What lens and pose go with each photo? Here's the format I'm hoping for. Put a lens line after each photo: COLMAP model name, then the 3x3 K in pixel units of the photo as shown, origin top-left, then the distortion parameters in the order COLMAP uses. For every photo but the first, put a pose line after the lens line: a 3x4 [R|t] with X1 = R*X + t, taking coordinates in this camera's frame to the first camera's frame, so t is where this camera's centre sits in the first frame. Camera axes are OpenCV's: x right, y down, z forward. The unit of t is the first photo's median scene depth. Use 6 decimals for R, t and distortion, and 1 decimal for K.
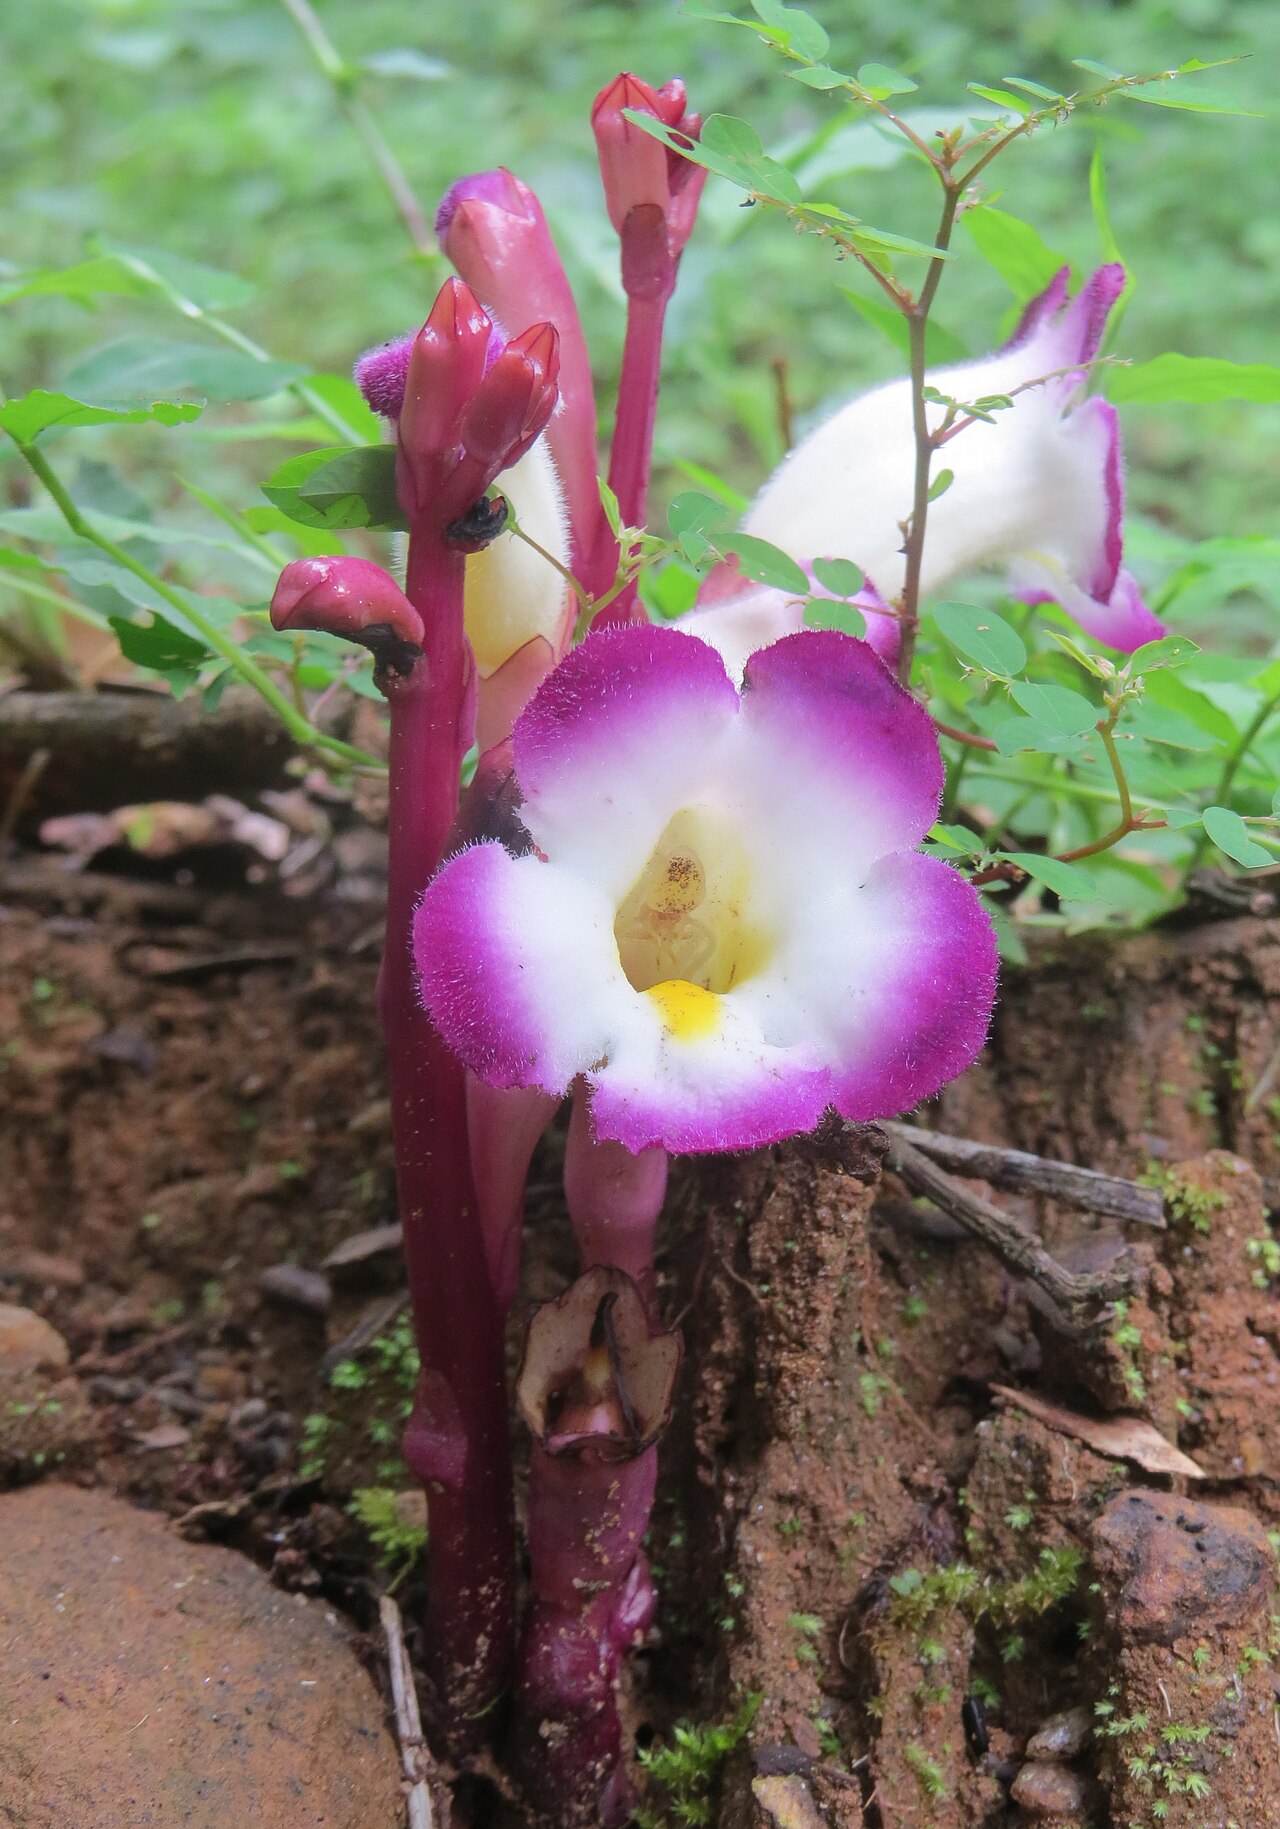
lens RADIAL K [[2973.8, 0, 639.3], [0, 2973.8, 852.8], [0, 0, 1]] dist [-0.196757, -0.060875]
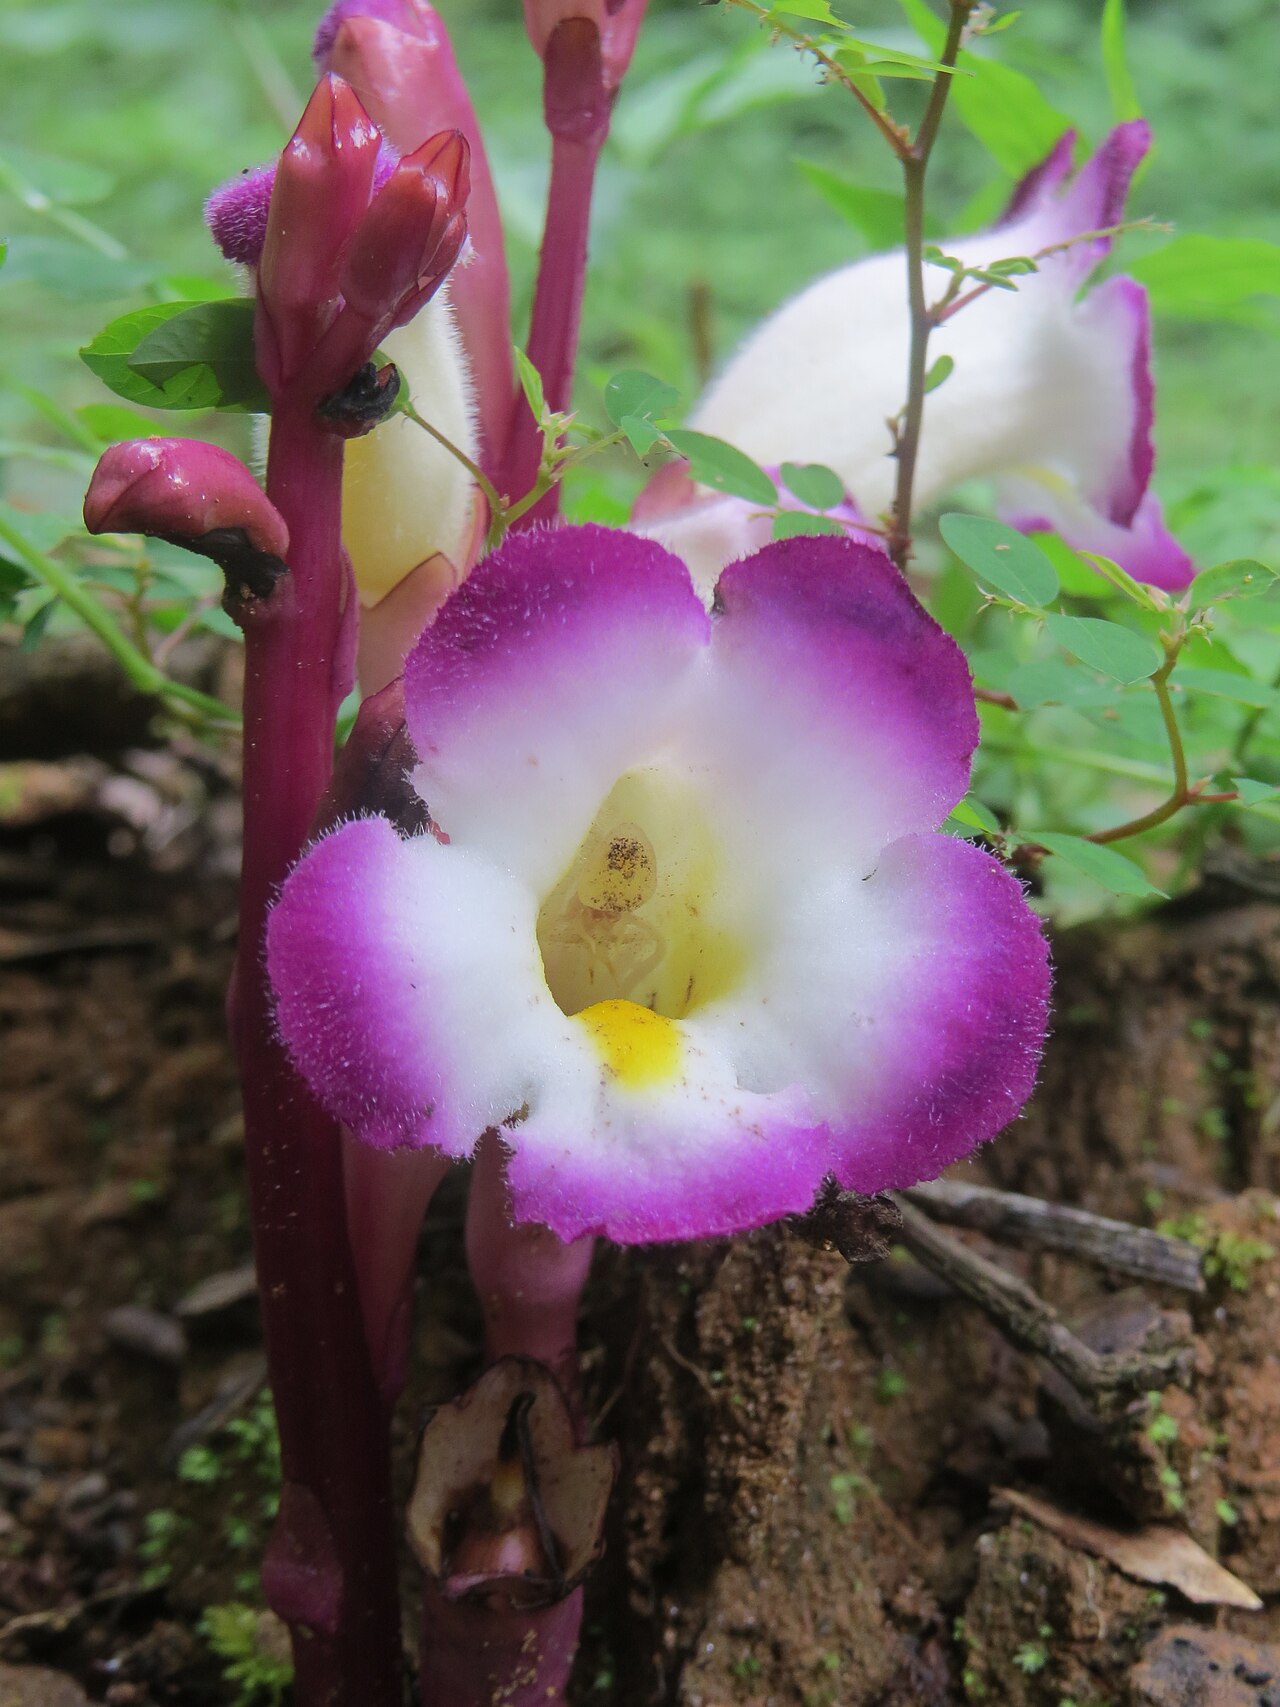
lens RADIAL K [[2750.8, 0, 611.3], [0, 2750.8, 811.3], [0, 0, 1]] dist [-0.210237, 0.074094]
pose [[0.999431, 0.005852, 0.033203, -0.011279], [-0.005788, 0.999981, -0.002022, -0.003358], [-0.033214, 0.001829, 0.999447, 0.265192]]
